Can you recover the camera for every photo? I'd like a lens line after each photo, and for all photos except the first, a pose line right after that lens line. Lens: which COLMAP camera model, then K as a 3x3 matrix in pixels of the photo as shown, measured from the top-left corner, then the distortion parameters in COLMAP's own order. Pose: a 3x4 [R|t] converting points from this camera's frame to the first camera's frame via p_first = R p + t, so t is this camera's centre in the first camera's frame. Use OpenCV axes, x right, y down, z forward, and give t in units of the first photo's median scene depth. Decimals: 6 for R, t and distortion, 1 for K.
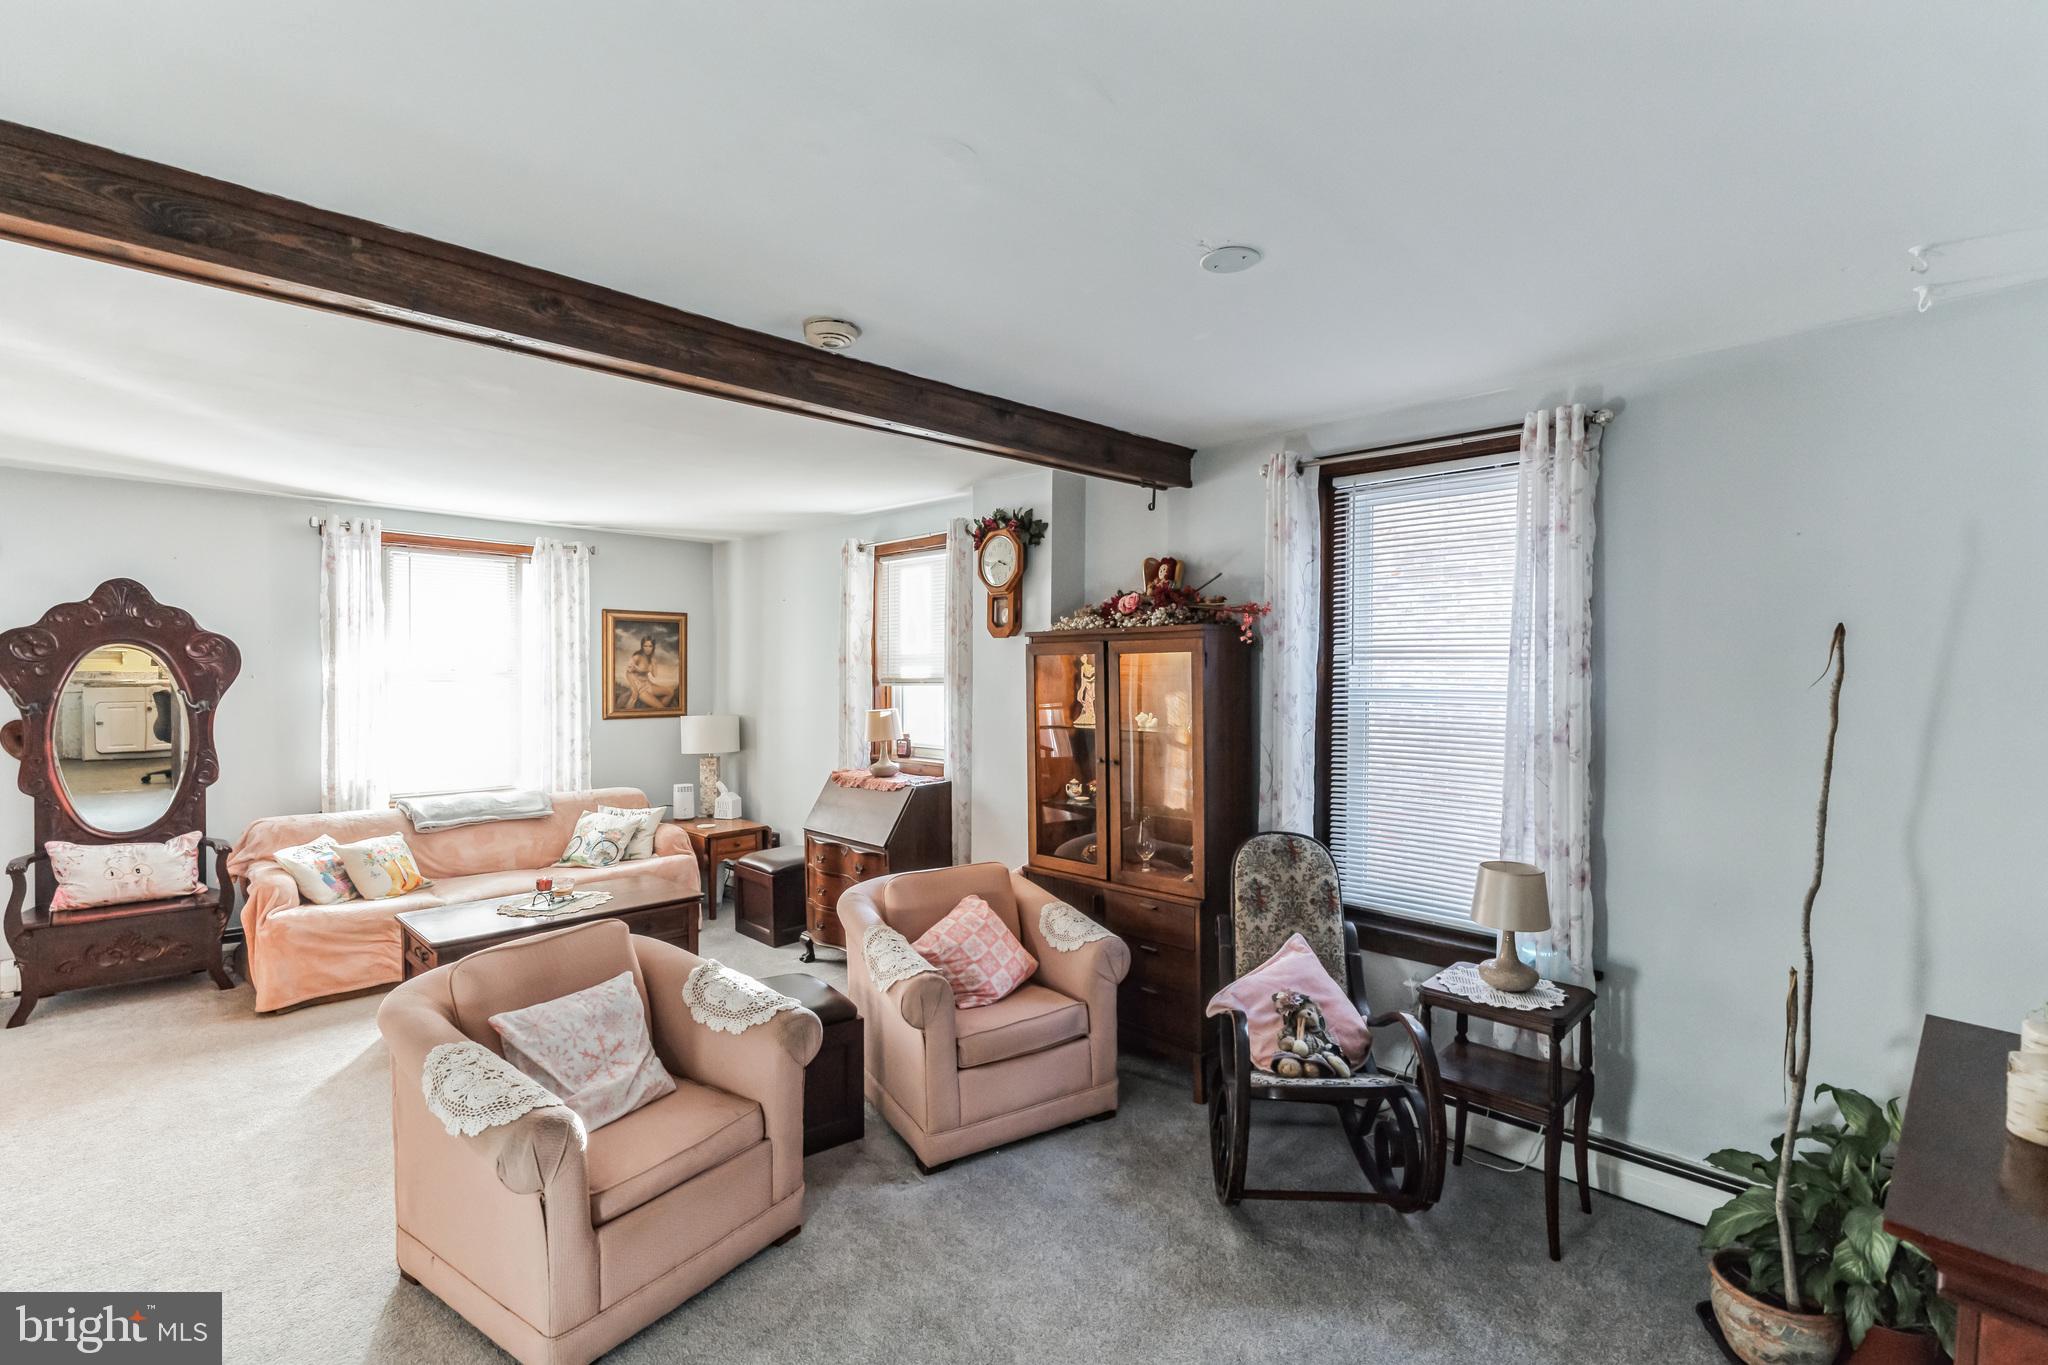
lens RADIAL K [[929.3, 0, 1024.0], [0, 929.3, 682.5], [0, 0, 1]] dist [0.001803, 0.000511]
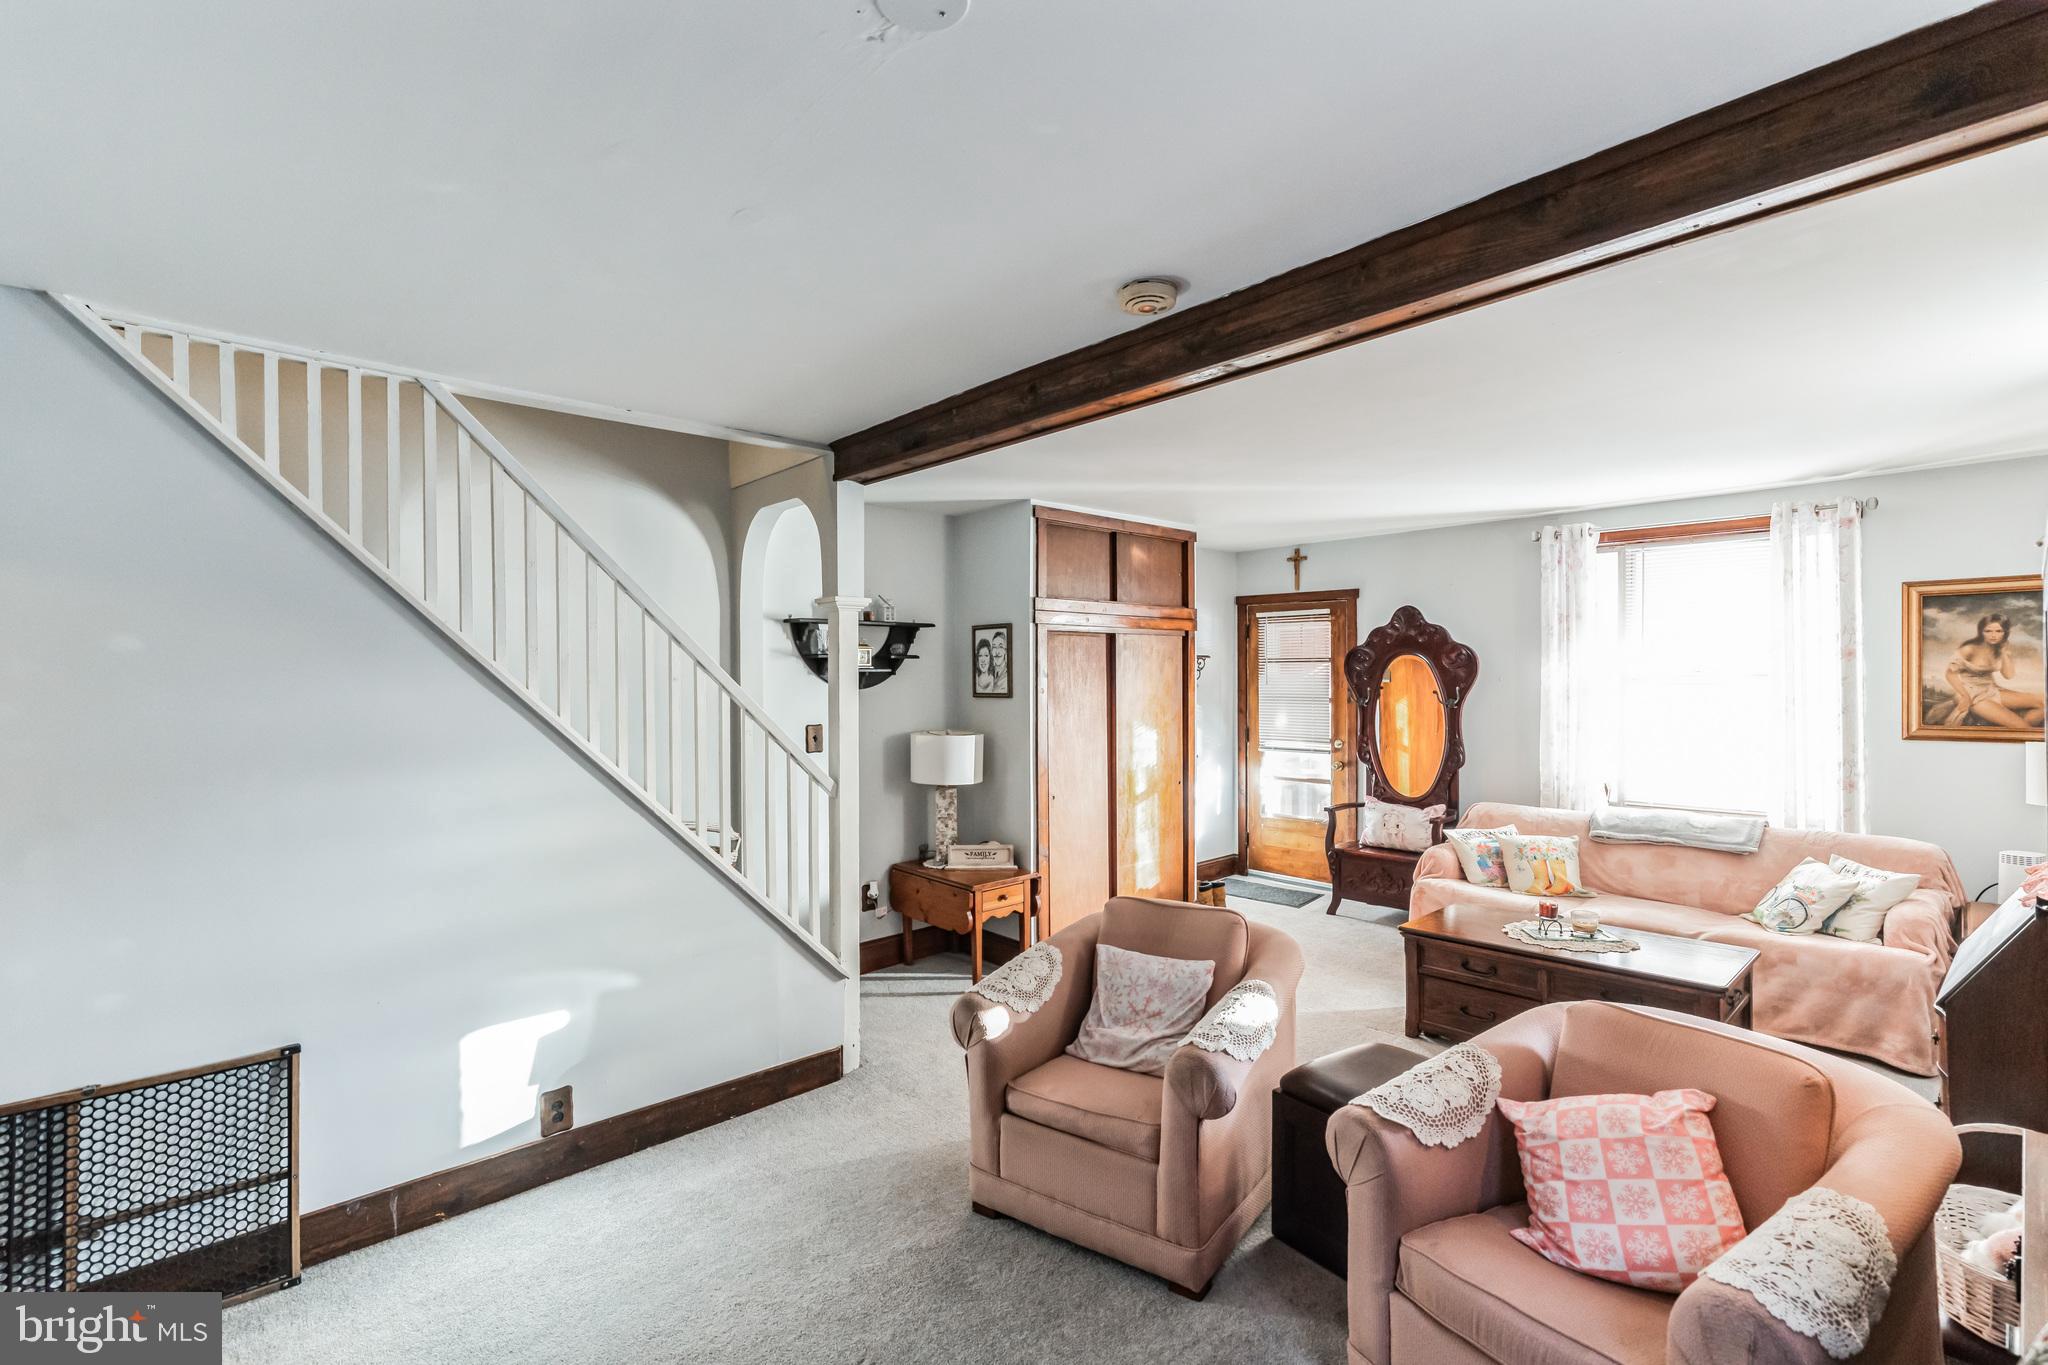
lens RADIAL K [[918.8, 0, 1017.8], [0, 918.8, 675.7], [0, 0, 1]] dist [-0.001860, 0.001303]
pose [[-0.033422, -0.008574, -0.999405, 0.305825], [-0.003811, 0.999957, -0.008452, 0.000097], [0.999434, 0.003526, -0.033454, 0.404224]]
